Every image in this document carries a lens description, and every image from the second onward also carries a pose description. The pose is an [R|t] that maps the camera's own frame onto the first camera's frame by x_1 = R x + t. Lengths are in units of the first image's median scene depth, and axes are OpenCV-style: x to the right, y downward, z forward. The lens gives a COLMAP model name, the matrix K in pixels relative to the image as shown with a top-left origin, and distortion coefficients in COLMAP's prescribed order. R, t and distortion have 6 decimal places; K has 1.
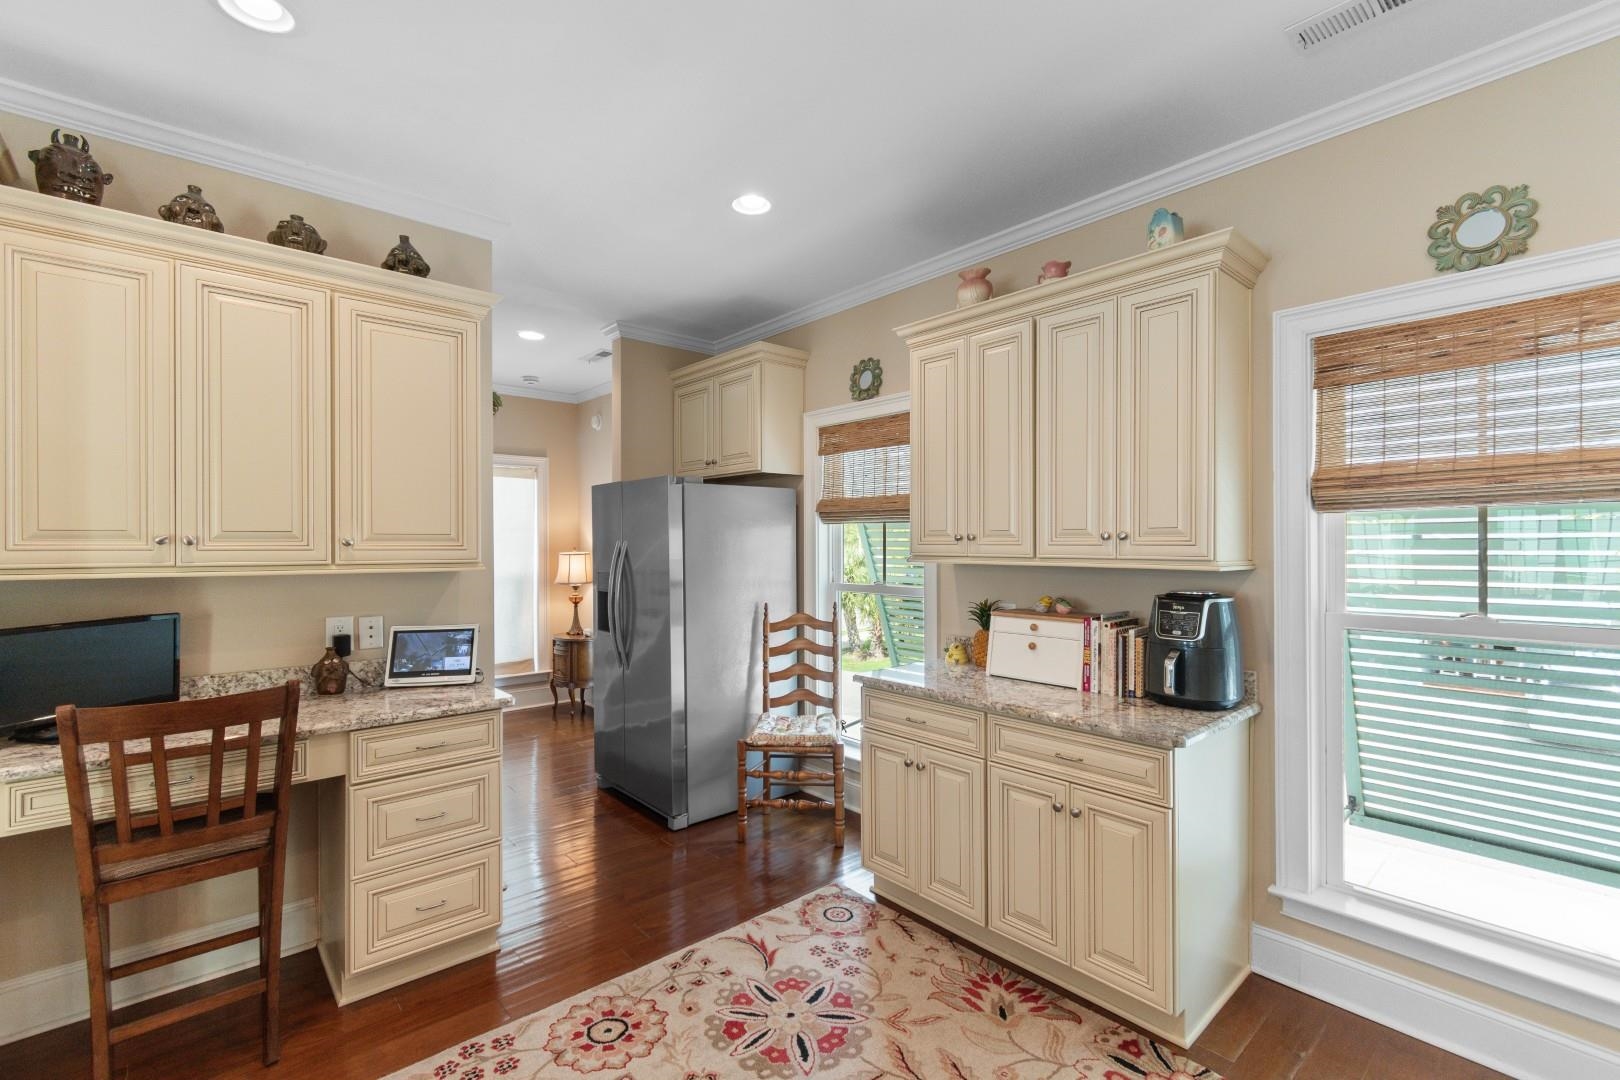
lens RADIAL K [[721.5, 0, 817.7], [0, 721.5, 541.3], [0, 0, 1]] dist [0.003793, -0.000186]
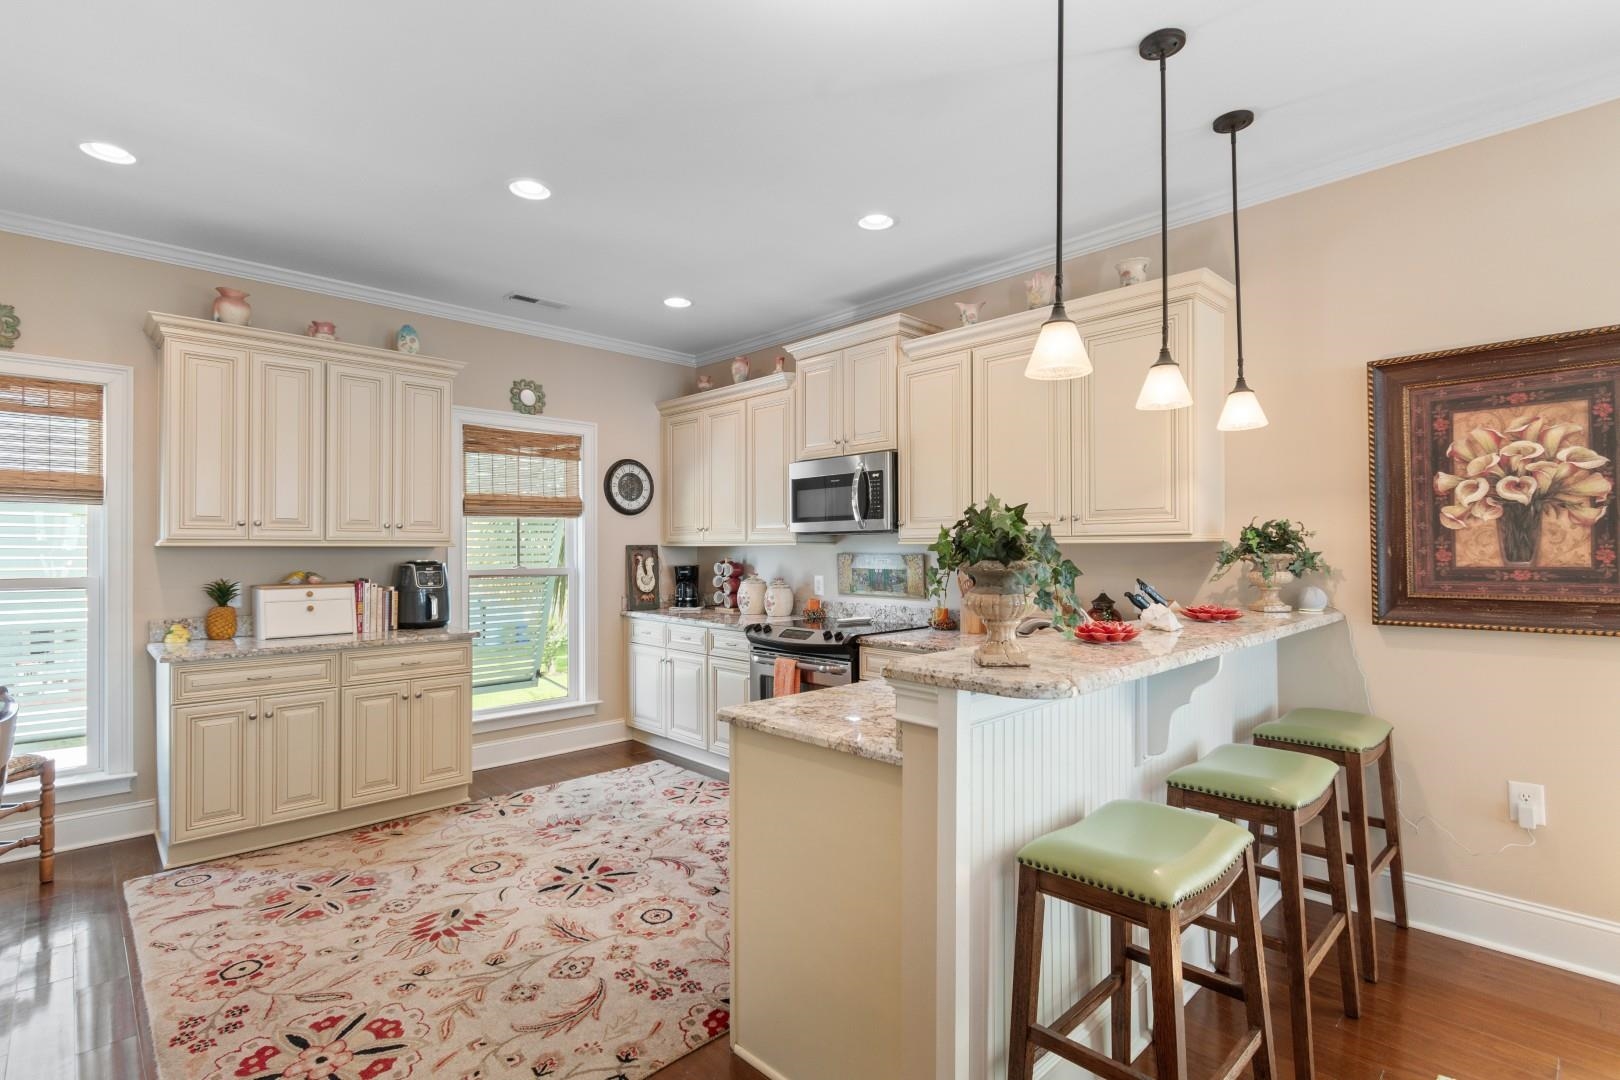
lens RADIAL K [[762.5, 0, 801.7], [0, 762.5, 553.0], [0, 0, 1]] dist [-0.002649, -0.001918]
pose [[-0.035976, -0.000692, 0.999352, -1.329161], [0.003368, 0.999994, 0.000814, 0.055754], [-0.999347, 0.003395, -0.035974, 0.191380]]
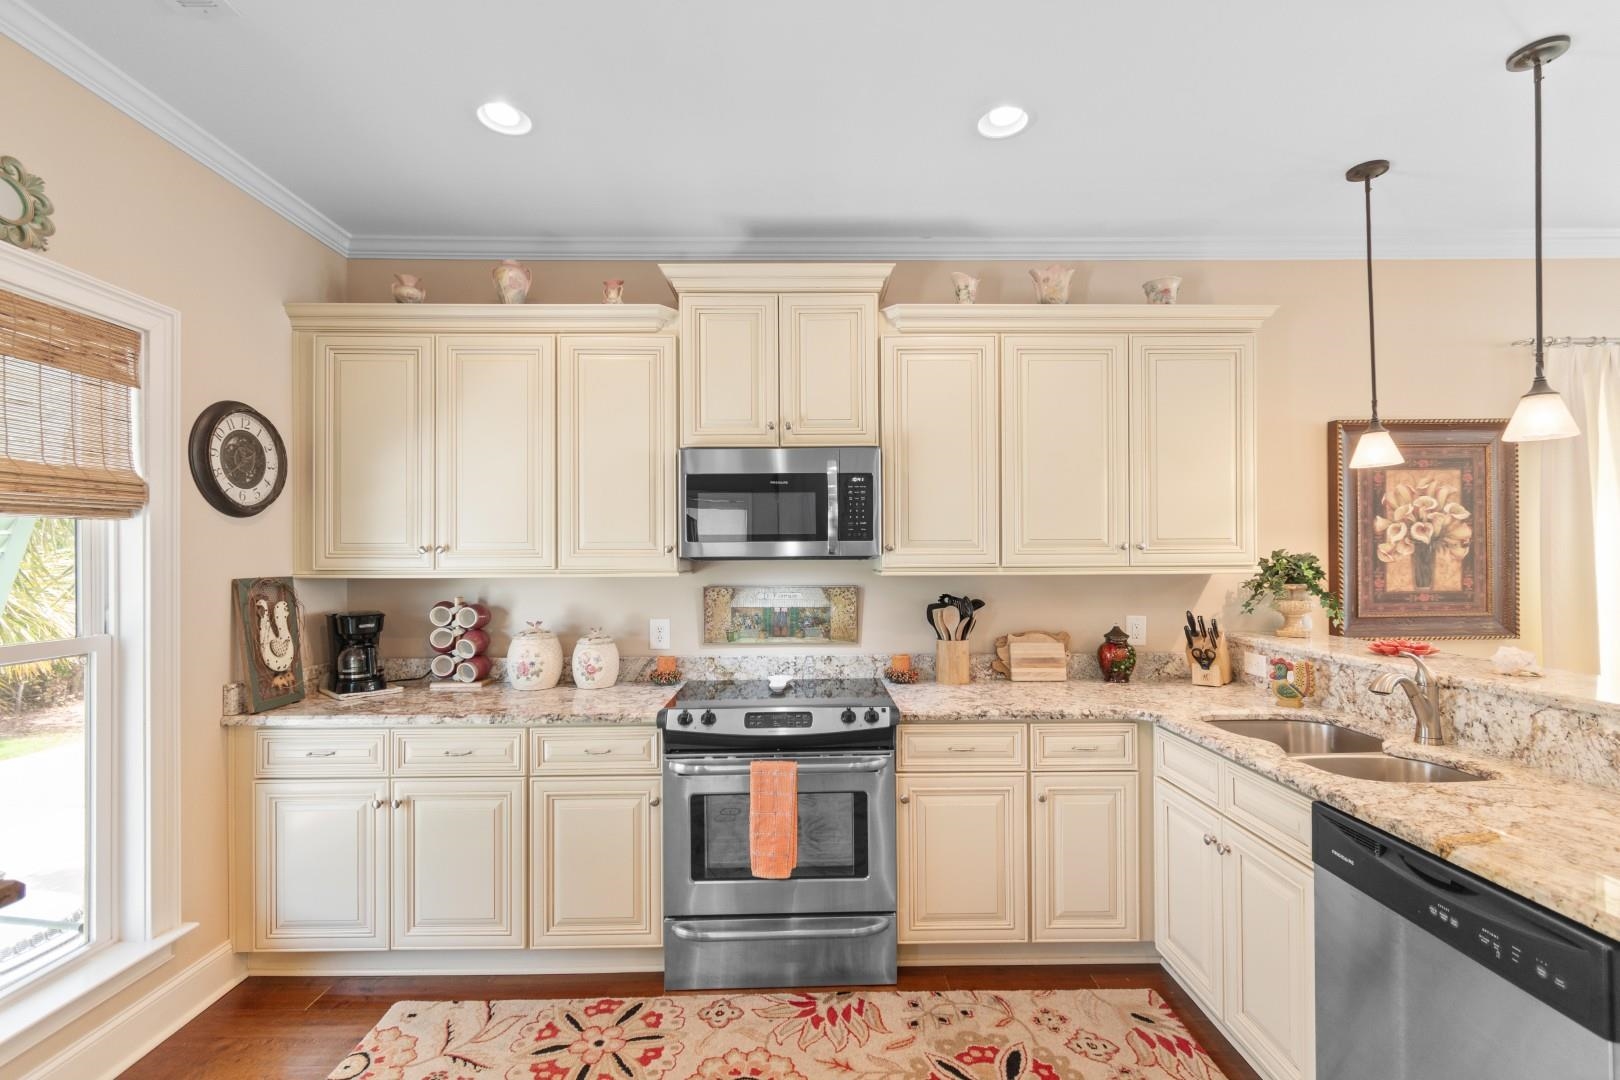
lens RADIAL K [[721.5, 0, 807.8], [0, 721.5, 554.2], [0, 0, 1]] dist [0.003793, -0.000186]
pose [[-0.755797, 0.010198, 0.654727, -0.333738], [0.008620, 0.999947, -0.005624, 0.009369], [-0.654749, 0.001393, -0.755845, 0.888181]]
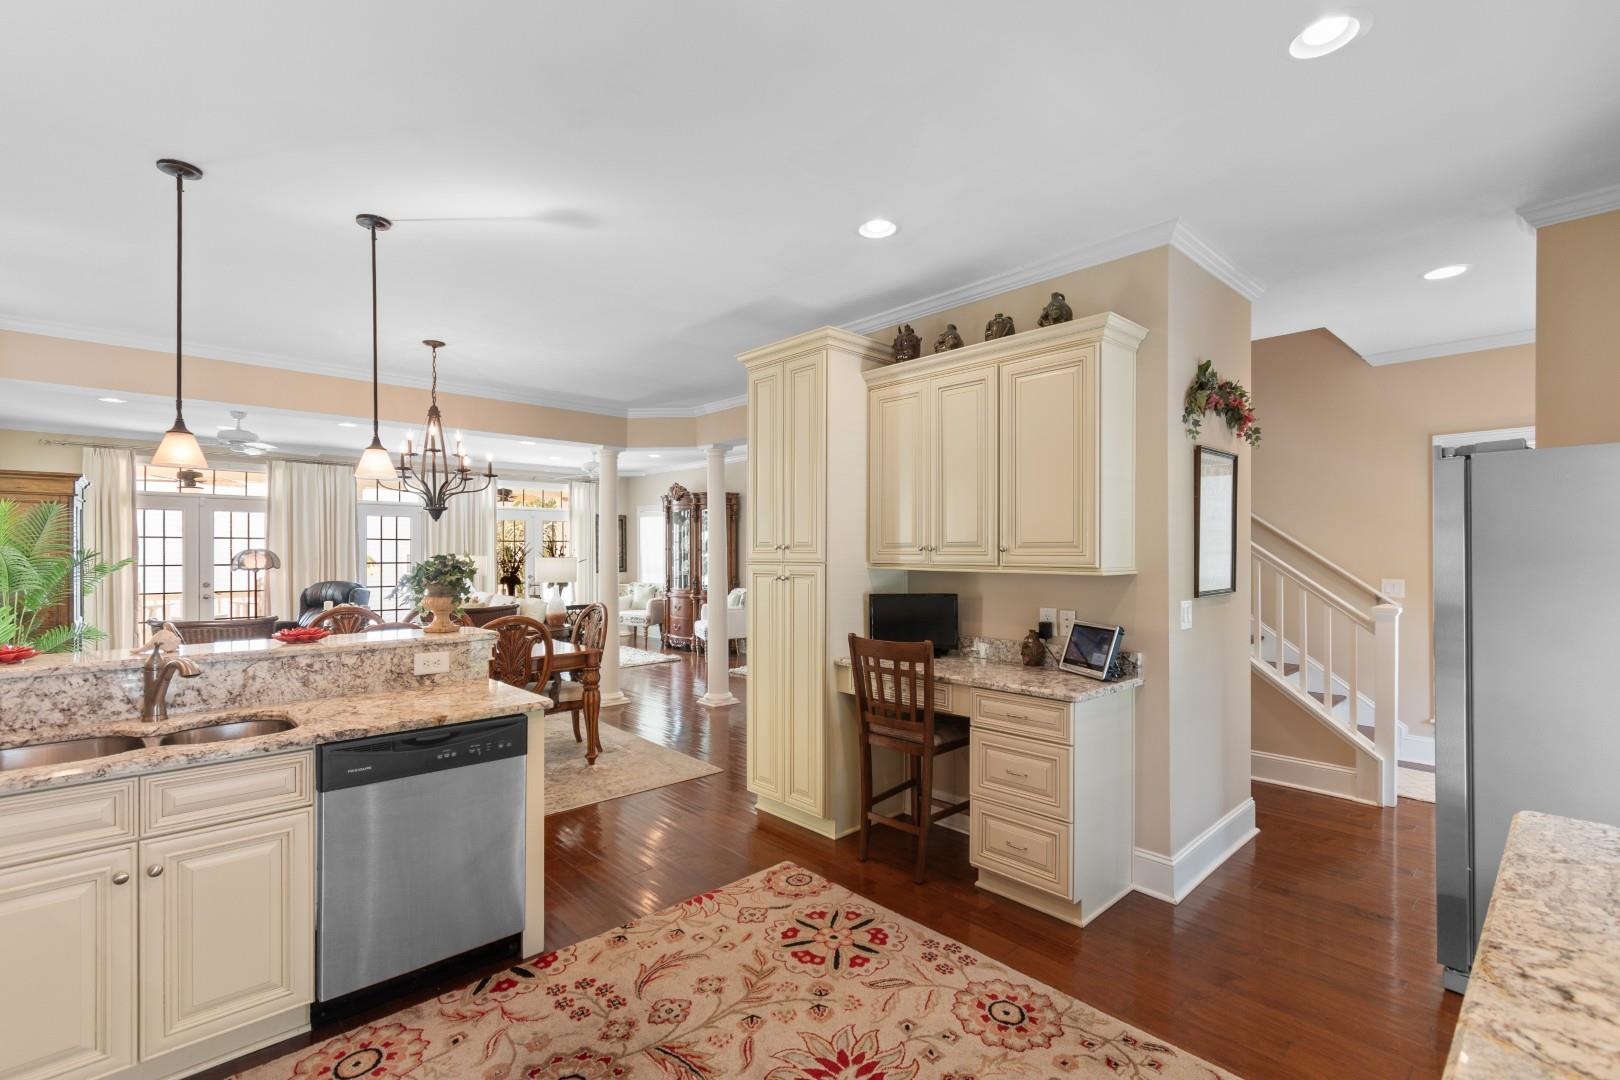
lens RADIAL K [[721.5, 0, 819.9], [0, 721.5, 556.6], [0, 0, 1]] dist [0.003793, -0.000186]
pose [[0.040615, 0.011257, -0.999111, 0.683233], [-0.000723, 0.999937, 0.011236, -0.000125], [0.999175, 0.000266, 0.040621, 0.629263]]
